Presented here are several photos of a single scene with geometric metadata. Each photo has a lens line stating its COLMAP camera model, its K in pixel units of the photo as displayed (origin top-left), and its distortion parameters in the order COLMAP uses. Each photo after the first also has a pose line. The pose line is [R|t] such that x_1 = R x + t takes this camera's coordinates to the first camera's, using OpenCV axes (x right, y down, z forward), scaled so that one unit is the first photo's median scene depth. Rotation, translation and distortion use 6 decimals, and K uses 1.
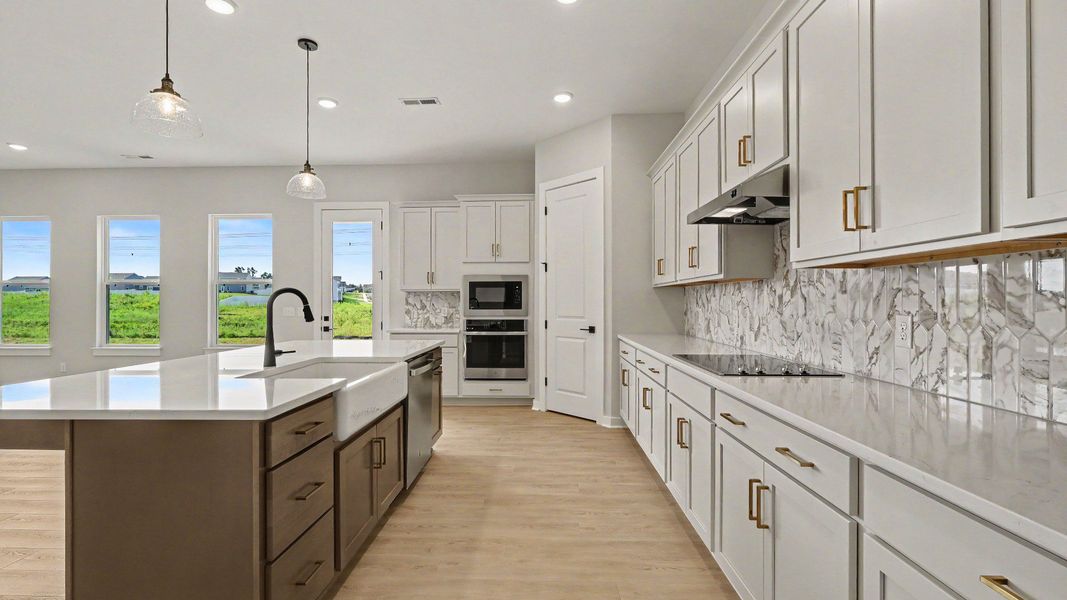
lens RADIAL K [[468.7, 0, 527.7], [0, 468.7, 297.1], [0, 0, 1]] dist [-0.000473, -0.000187]
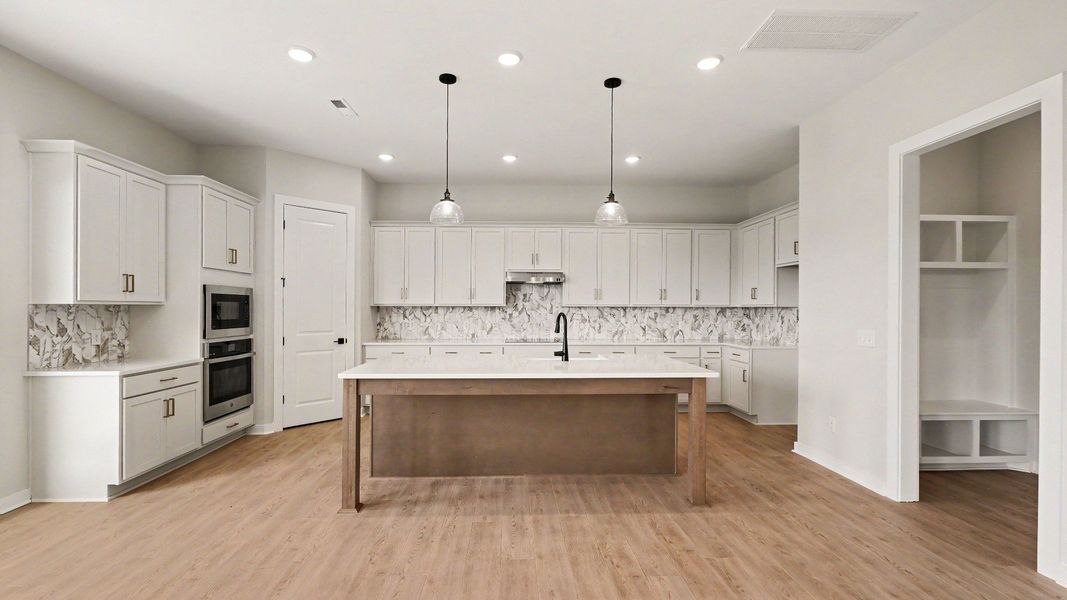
lens RADIAL K [[468.7, 0, 530.2], [0, 468.7, 318.7], [0, 0, 1]] dist [-0.000473, -0.000187]
pose [[-0.078808, -0.019024, 0.996708, -1.565185], [-0.011754, 0.999766, 0.018153, -0.019949], [-0.996821, -0.010284, -0.079013, 0.909184]]
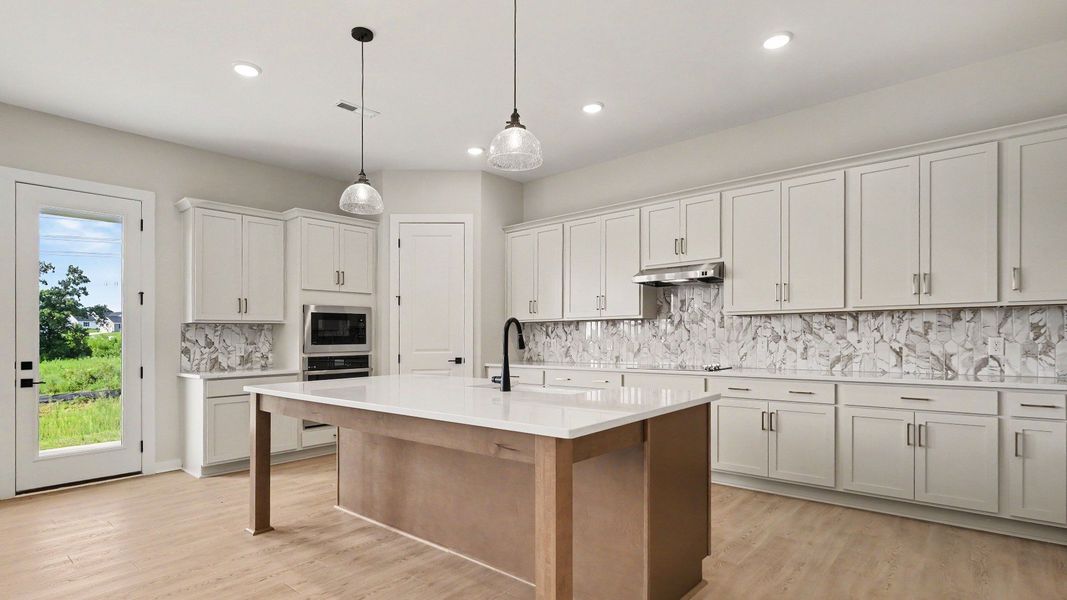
lens RADIAL K [[526.5, 0, 526.1], [0, 526.5, 342.9], [0, 0, 1]] dist [0.001657, -0.000757]
pose [[0.630850, -0.012835, 0.775798, -1.046505], [0.001172, 0.999878, 0.015589, 0.013181], [-0.775904, -0.008925, 0.630788, 0.153203]]
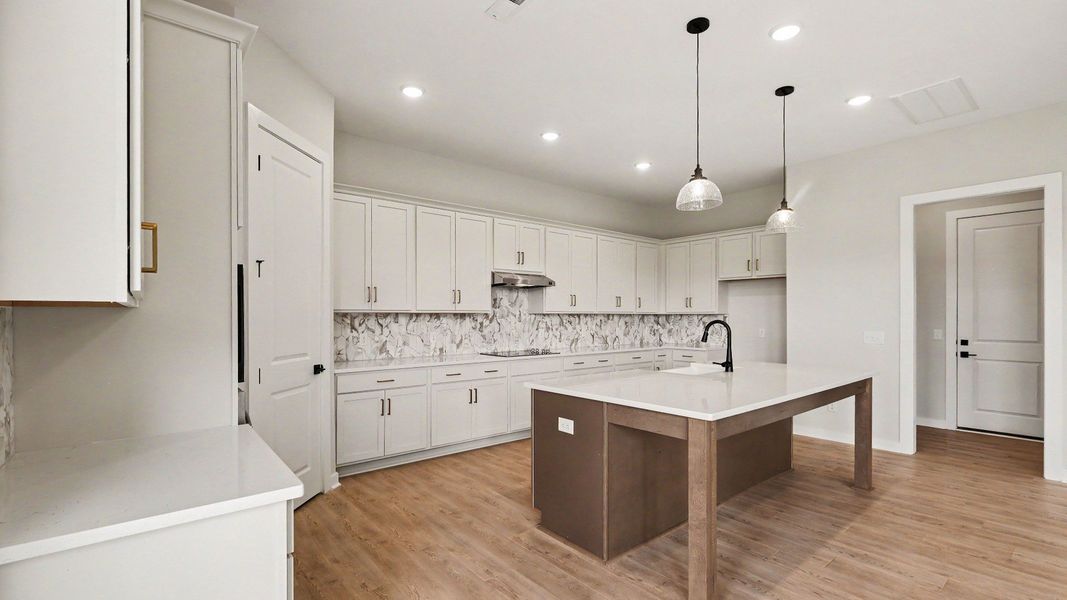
lens RADIAL K [[468.7, 0, 533.7], [0, 468.7, 324.1], [0, 0, 1]] dist [-0.000473, -0.000187]
pose [[-0.669271, -0.008697, 0.742967, -0.909286], [-0.004558, 0.999961, 0.007600, -0.010390], [-0.743004, 0.001700, -0.669285, 1.808014]]
